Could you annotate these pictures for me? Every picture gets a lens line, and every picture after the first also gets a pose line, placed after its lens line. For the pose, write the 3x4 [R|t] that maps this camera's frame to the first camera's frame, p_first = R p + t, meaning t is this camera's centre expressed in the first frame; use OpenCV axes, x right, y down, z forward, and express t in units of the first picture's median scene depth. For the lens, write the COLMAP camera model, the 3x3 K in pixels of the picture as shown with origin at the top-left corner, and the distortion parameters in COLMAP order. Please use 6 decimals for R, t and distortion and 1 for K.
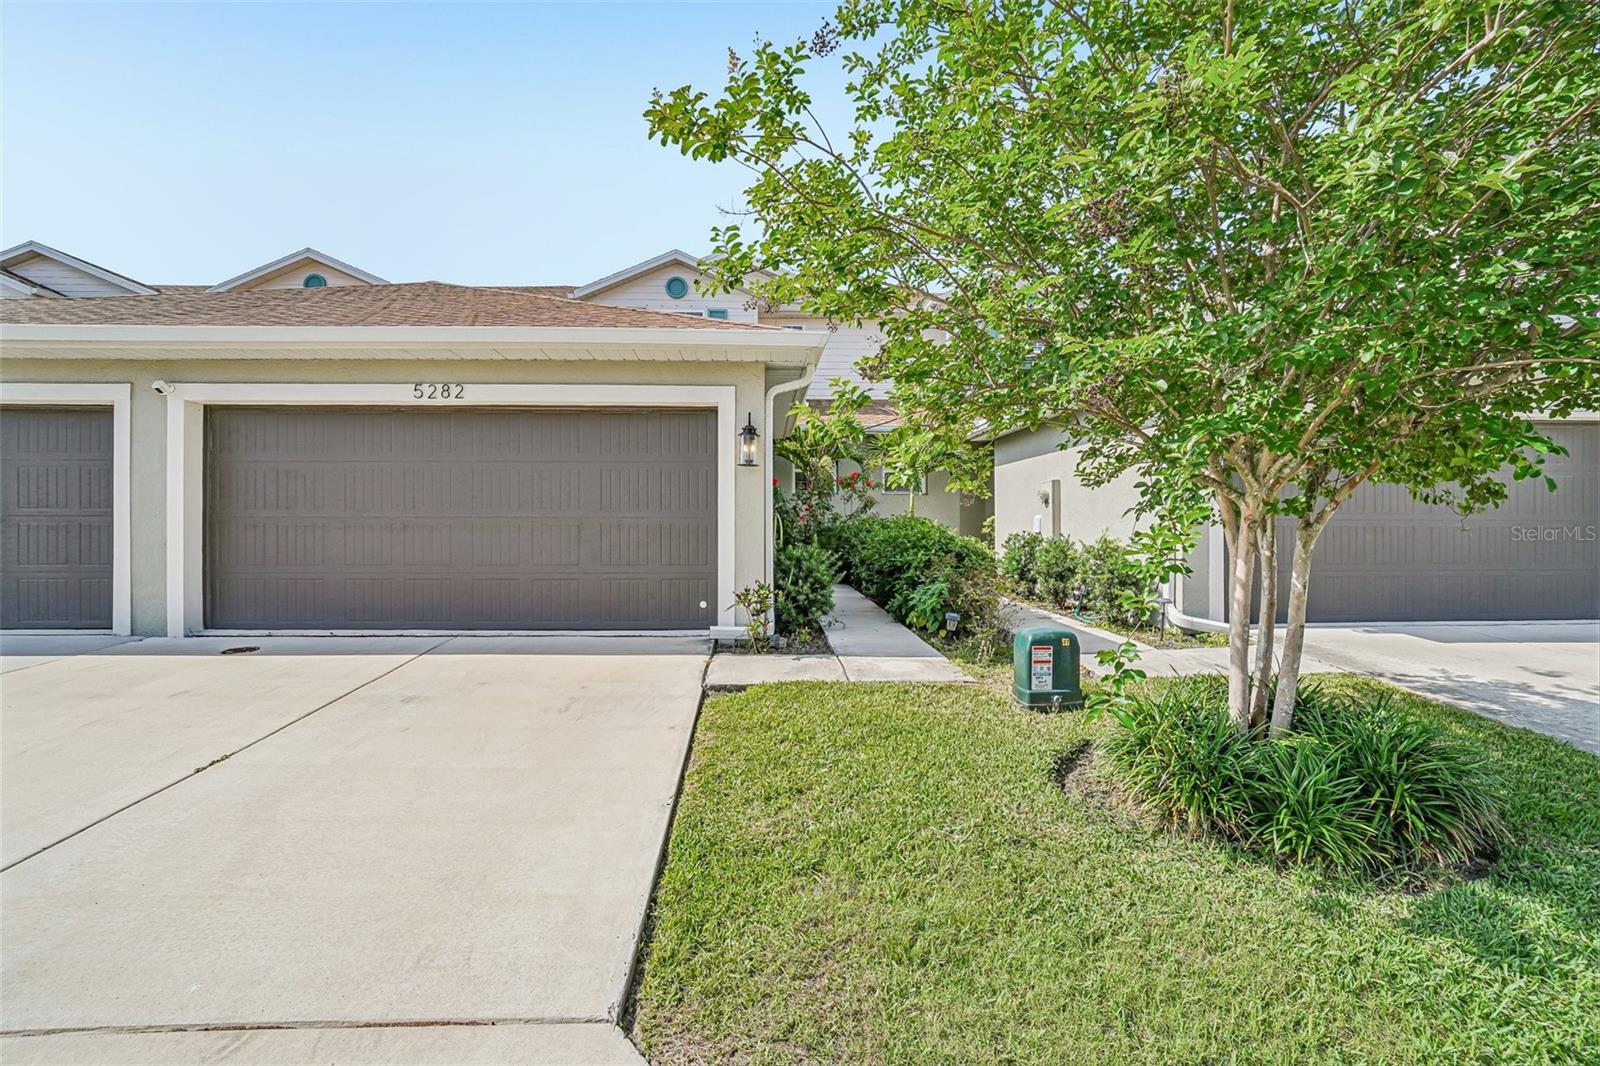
lens RADIAL K [[710.1, 0, 796.1], [0, 710.1, 526.5], [0, 0, 1]] dist [-0.004488, 0.001191]
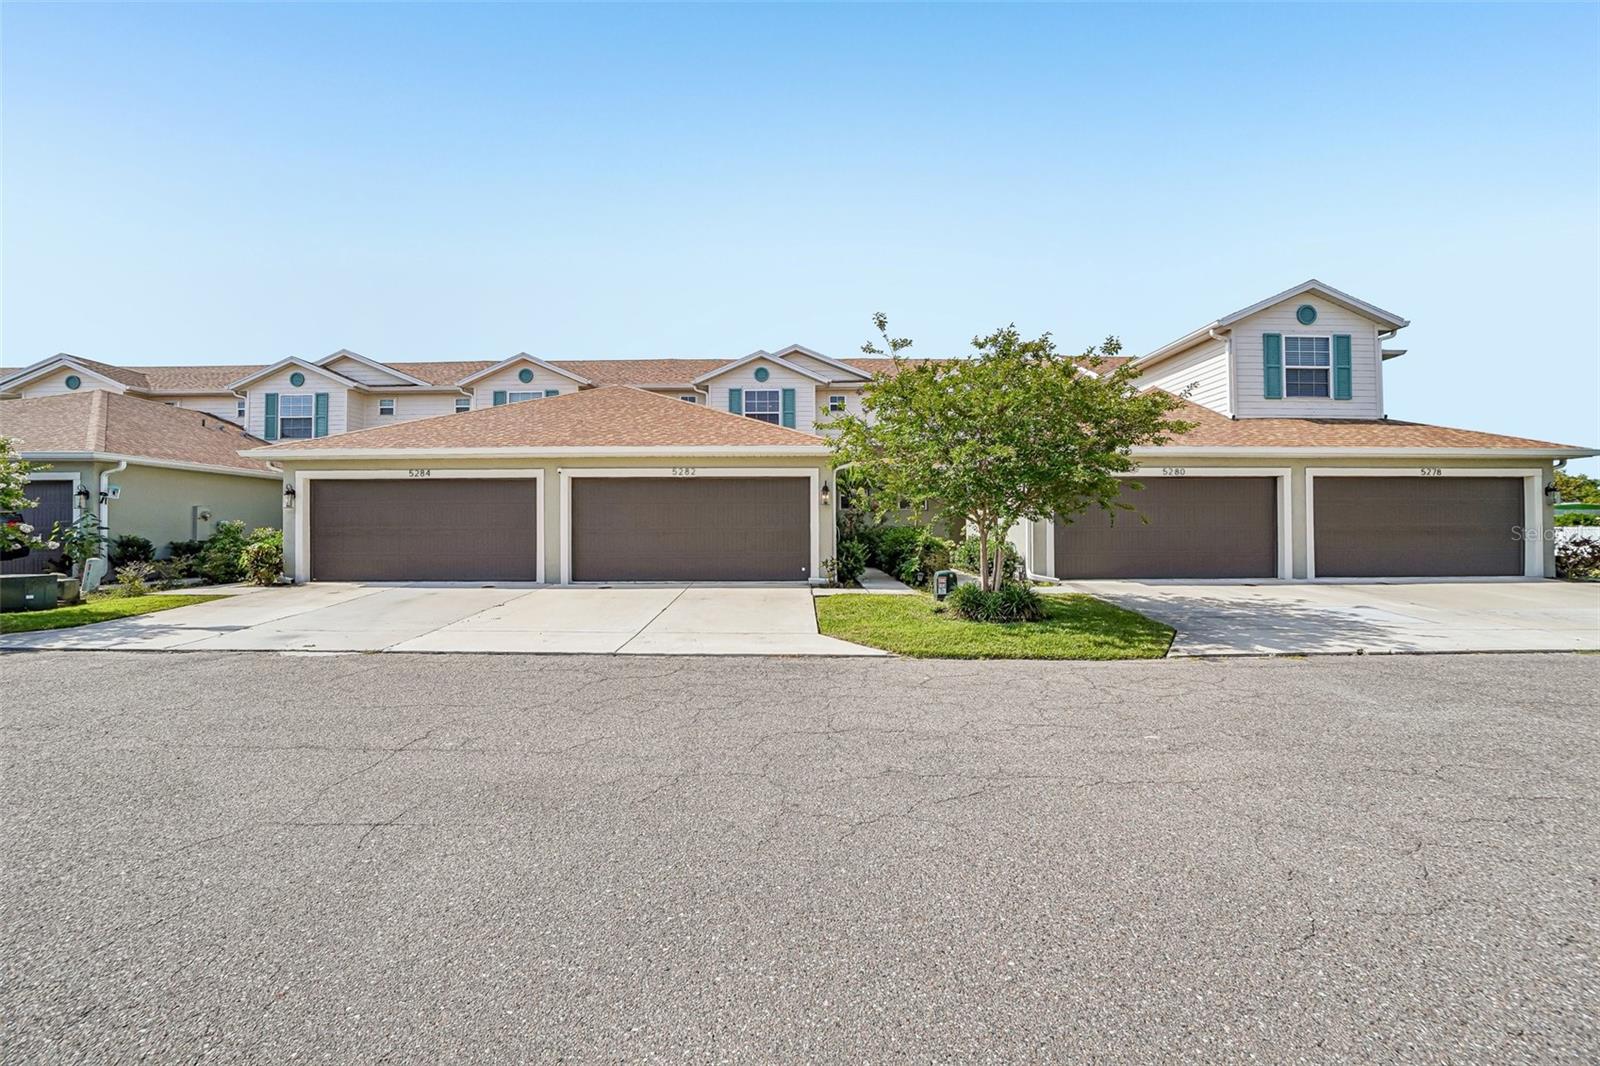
lens RADIAL K [[710.1, 0, 801.2], [0, 710.1, 531.6], [0, 0, 1]] dist [-0.004488, 0.001191]
pose [[0.999051, -0.002923, -0.043459, -0.044973], [0.002797, 0.999992, -0.002967, 0.003845], [0.043467, 0.002842, 0.999051, -1.153246]]
